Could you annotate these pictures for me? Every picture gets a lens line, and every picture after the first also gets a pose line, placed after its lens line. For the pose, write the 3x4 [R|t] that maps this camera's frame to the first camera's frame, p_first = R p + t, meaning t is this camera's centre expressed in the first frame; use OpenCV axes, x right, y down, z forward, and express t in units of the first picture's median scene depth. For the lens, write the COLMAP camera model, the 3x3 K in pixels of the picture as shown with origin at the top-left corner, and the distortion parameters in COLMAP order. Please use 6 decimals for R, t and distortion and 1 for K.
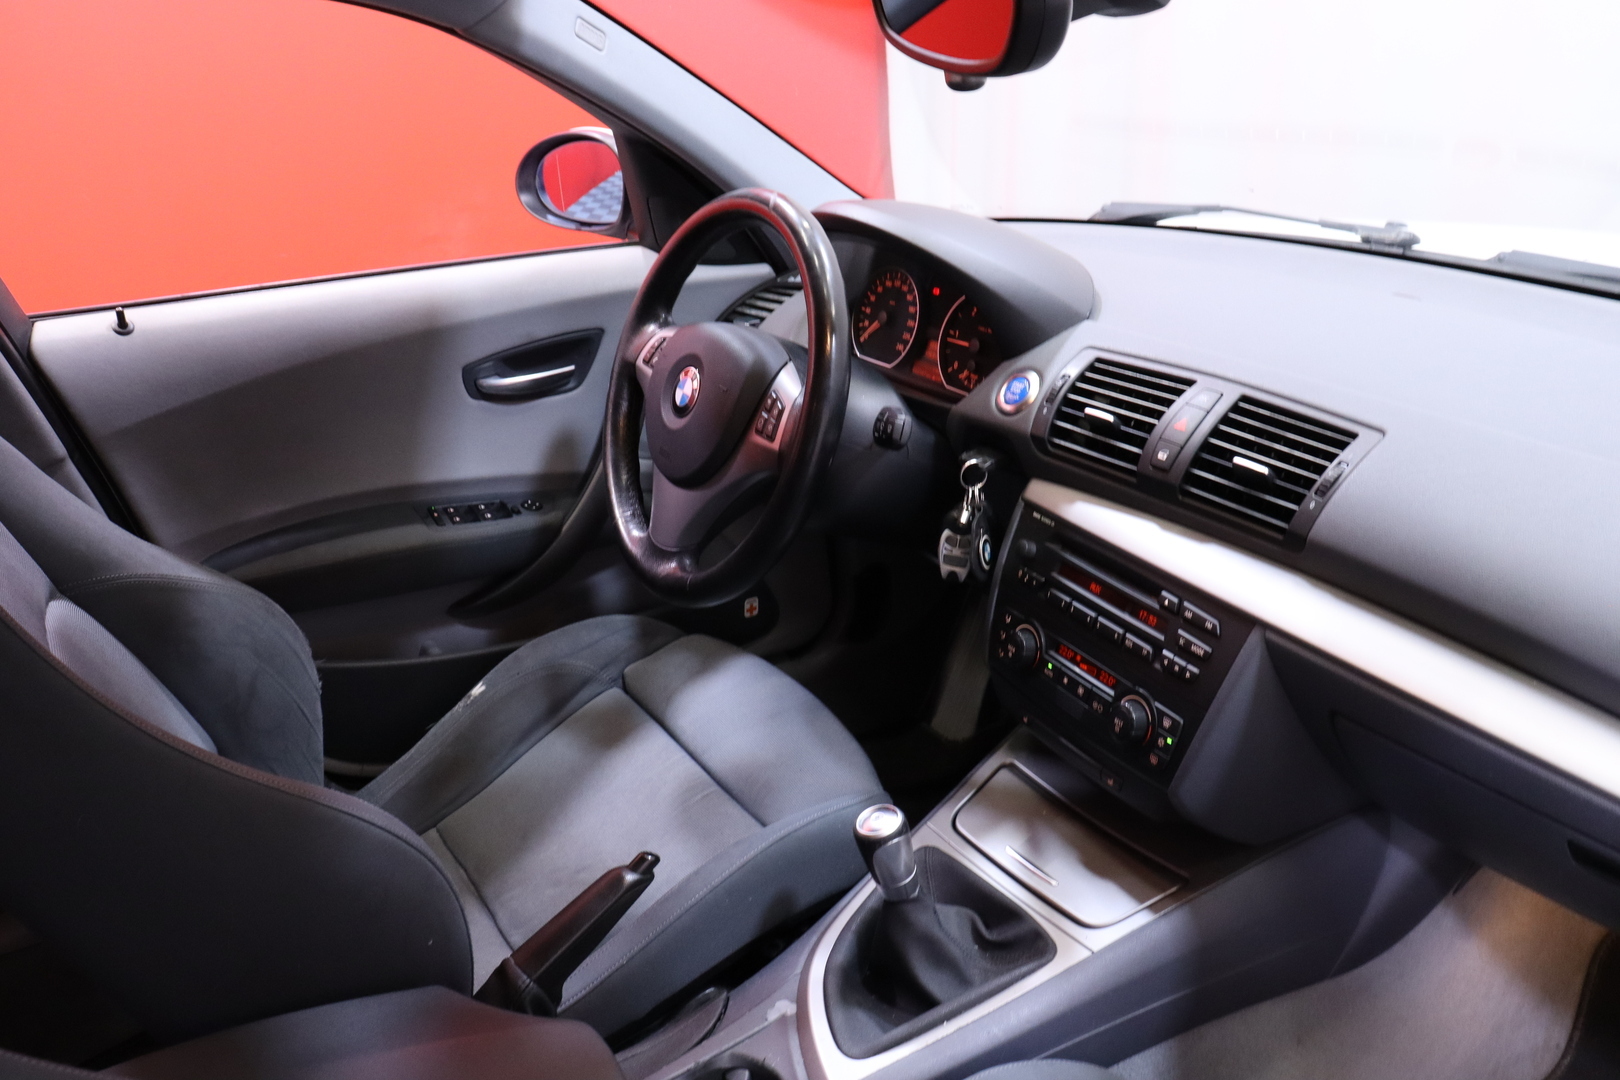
lens RADIAL K [[1311.7, 0, 810.0], [0, 1311.7, 540.0], [0, 0, 1]] dist [-0.179639, 0.145968]
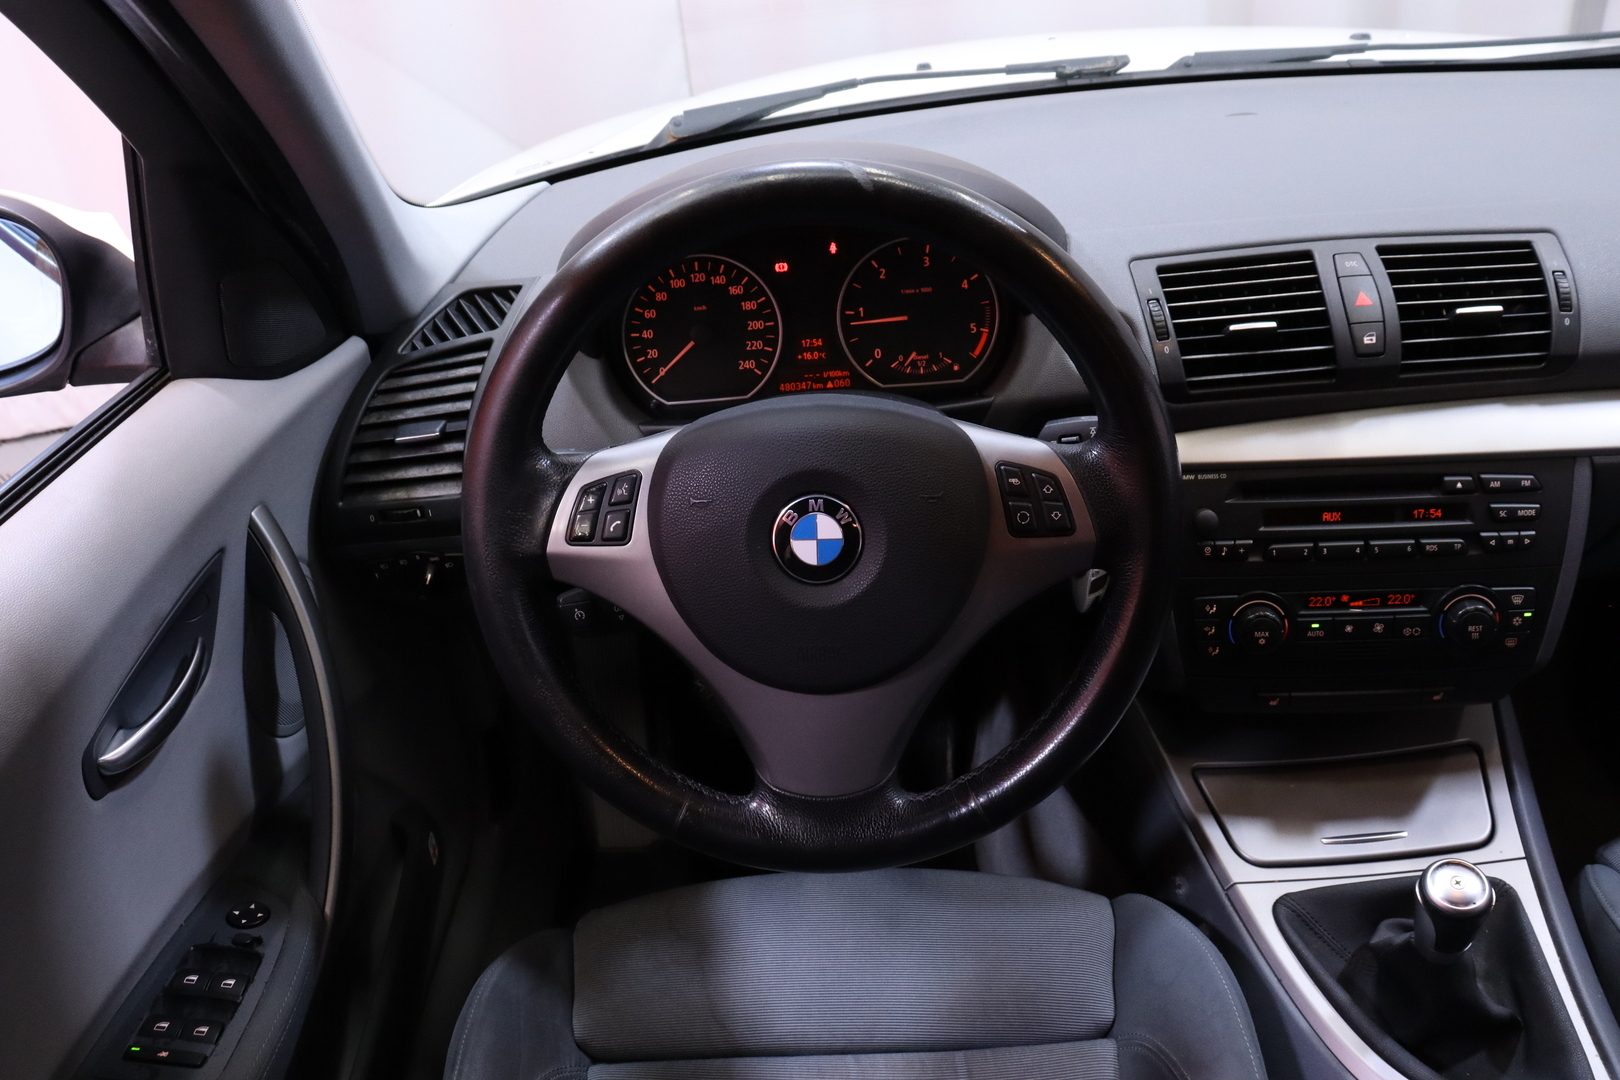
lens RADIAL K [[1319.1, 0, 810.0], [0, 1319.1, 540.0], [0, 0, 1]] dist [-0.192182, 0.182916]
pose [[0.535432, -0.430979, 0.726340, -0.535669], [0.387799, 0.889440, 0.241884, -0.263412], [-0.750283, 0.152161, 0.643368, 0.667309]]
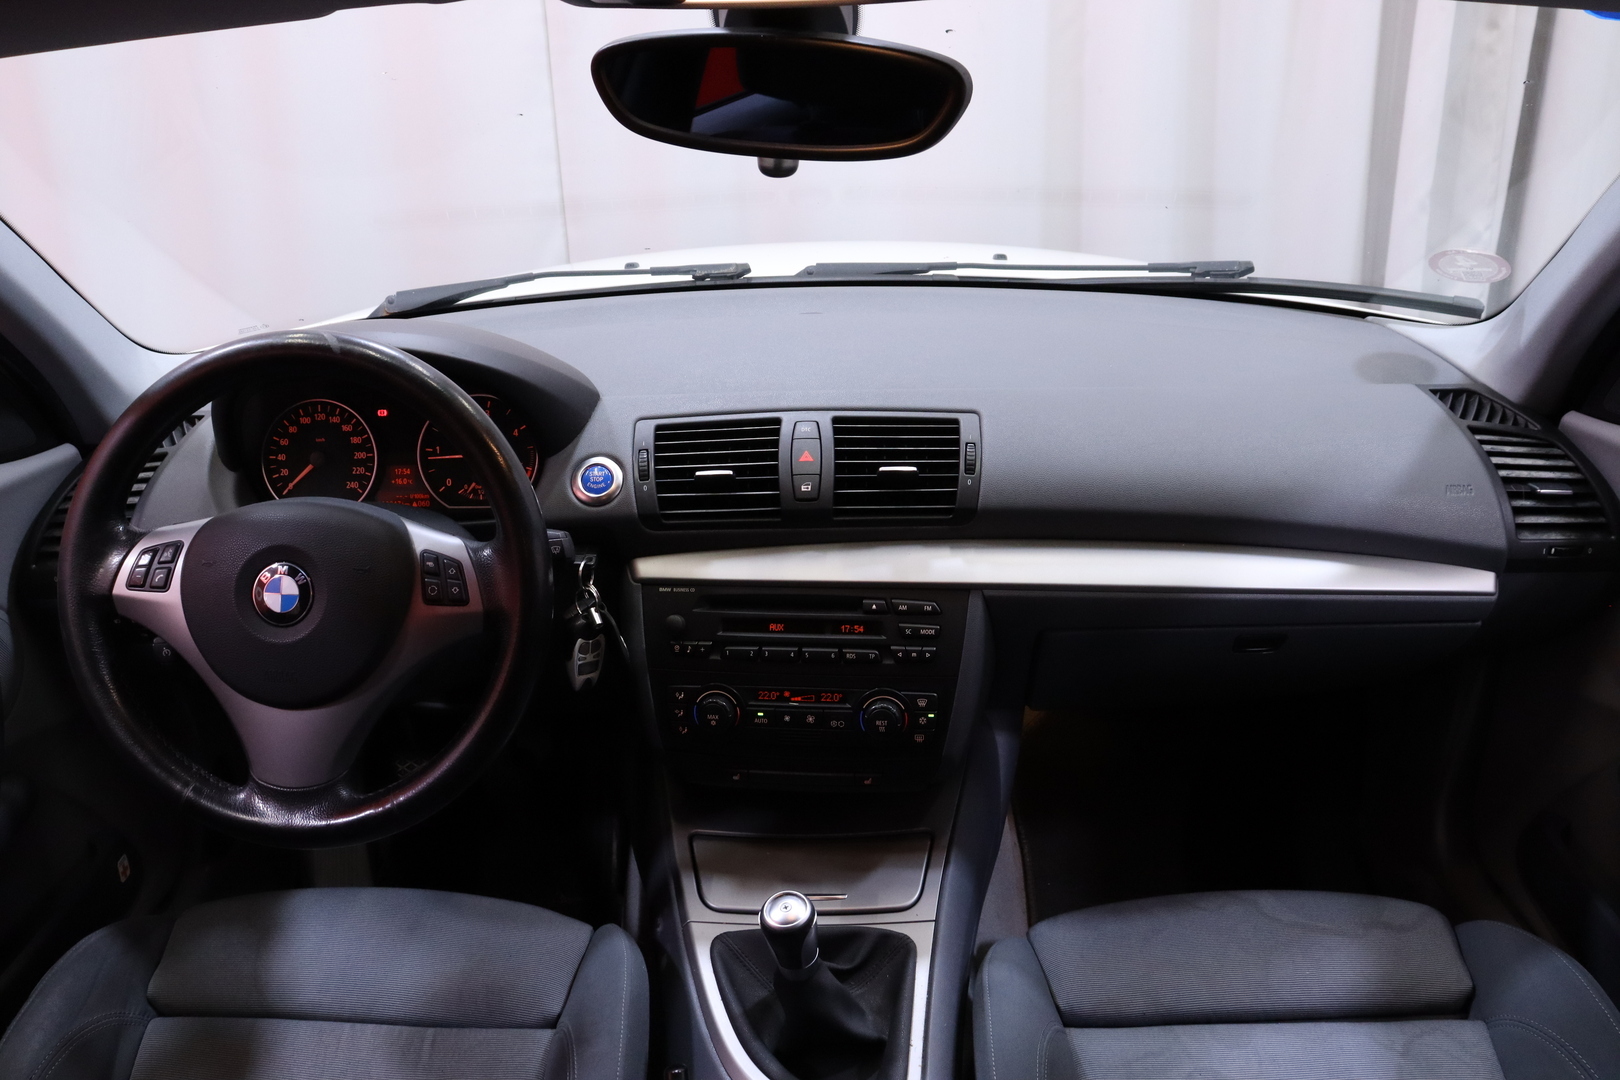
lens RADIAL K [[1319.1, 0, 810.0], [0, 1319.1, 540.0], [0, 0, 1]] dist [-0.192182, 0.182916]
pose [[0.559840, -0.290909, 0.775855, -0.538038], [0.328636, 0.937504, 0.114384, -0.133597], [-0.760643, 0.190938, 0.620456, 0.276301]]
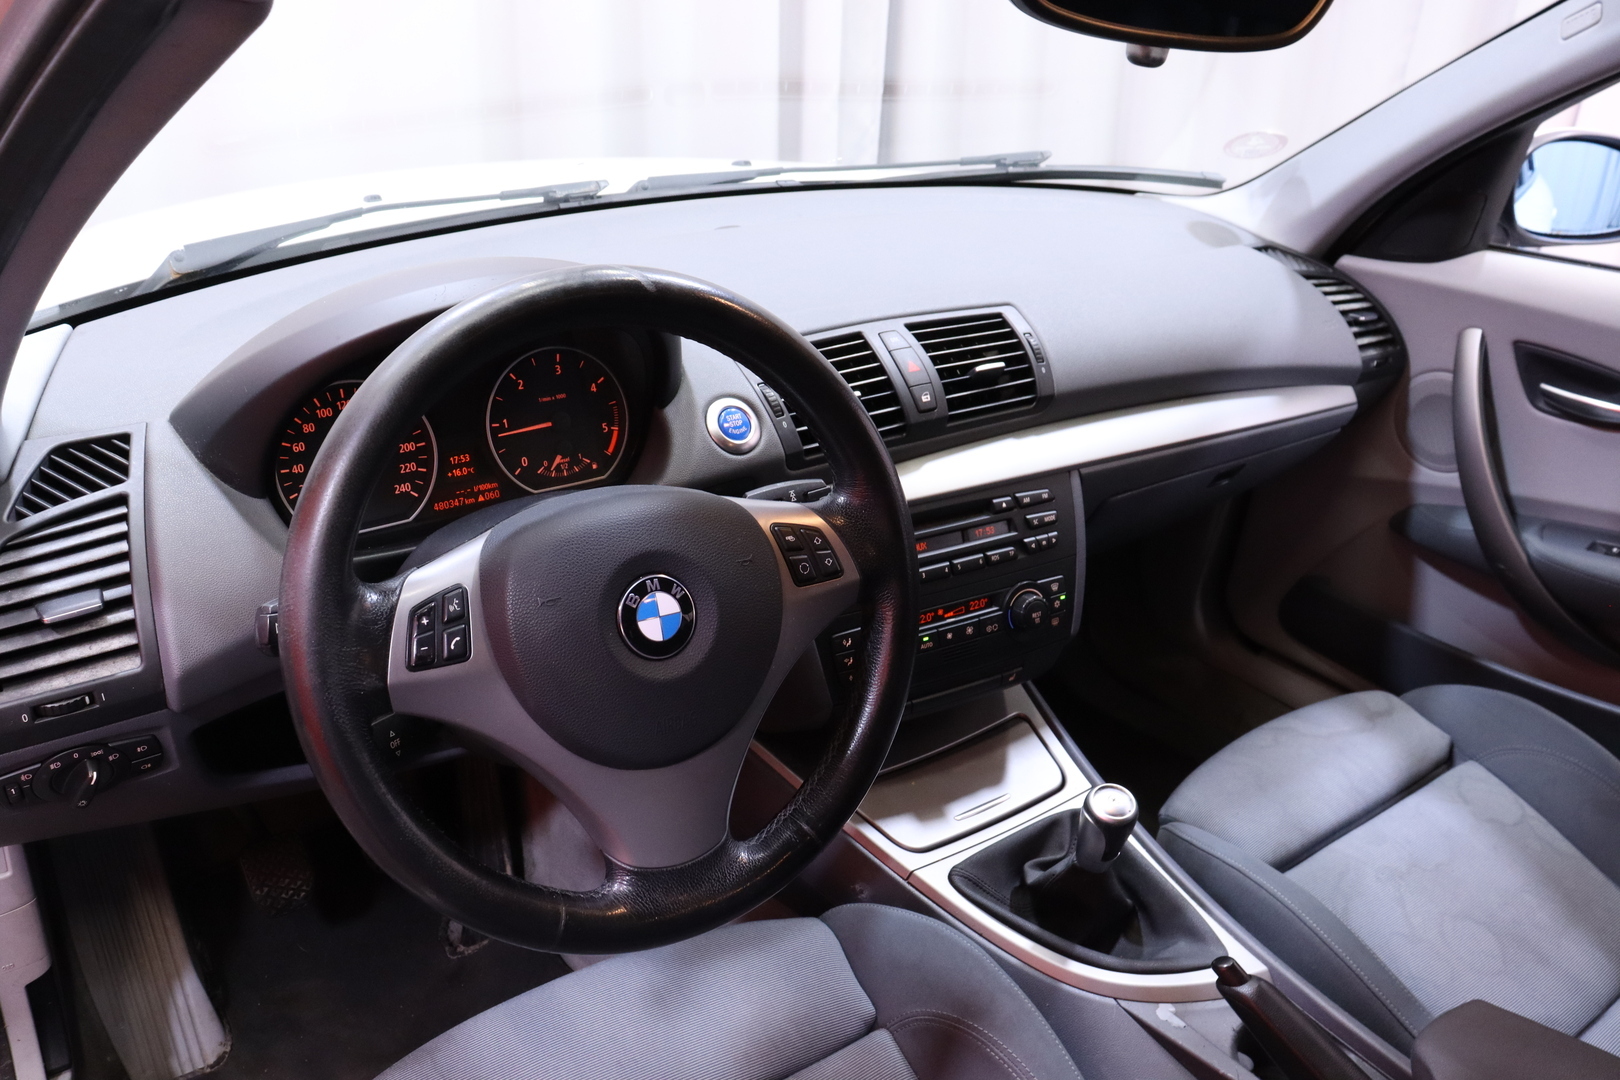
lens RADIAL K [[1311.7, 0, 810.0], [0, 1311.7, 540.0], [0, 0, 1]] dist [-0.179639, 0.145968]
pose [[-0.047417, -0.393008, 0.918312, -0.664776], [0.360574, 0.850623, 0.382658, -0.362942], [-0.931525, 0.349263, 0.101375, 0.904559]]
